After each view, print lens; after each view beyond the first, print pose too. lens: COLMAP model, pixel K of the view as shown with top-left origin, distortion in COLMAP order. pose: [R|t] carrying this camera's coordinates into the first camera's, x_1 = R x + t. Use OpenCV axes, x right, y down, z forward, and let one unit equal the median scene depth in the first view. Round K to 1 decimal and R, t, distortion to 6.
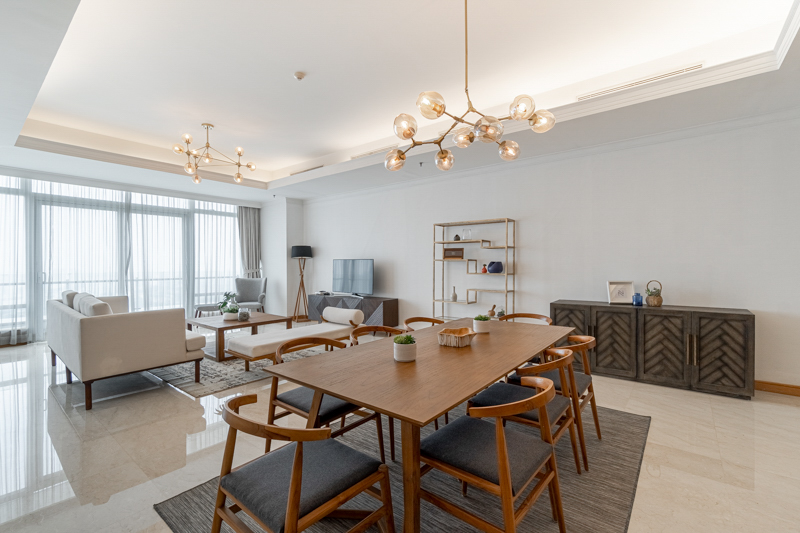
lens RADIAL K [[354.8, 0, 397.7], [0, 354.8, 265.9], [0, 0, 1]] dist [0.000005, 0.000803]
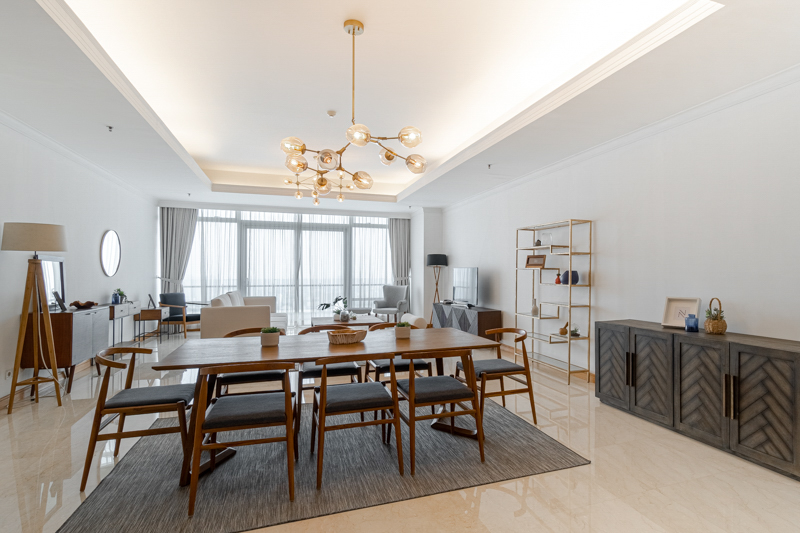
lens RADIAL K [[391.3, 0, 403.4], [0, 391.3, 267.8], [0, 0, 1]] dist [0.000584, 0.001695]
pose [[0.865380, -0.001609, -0.501113, 0.407908], [-0.006626, 0.999871, -0.014653, -0.002605], [0.501072, 0.016001, 0.865258, -0.002546]]
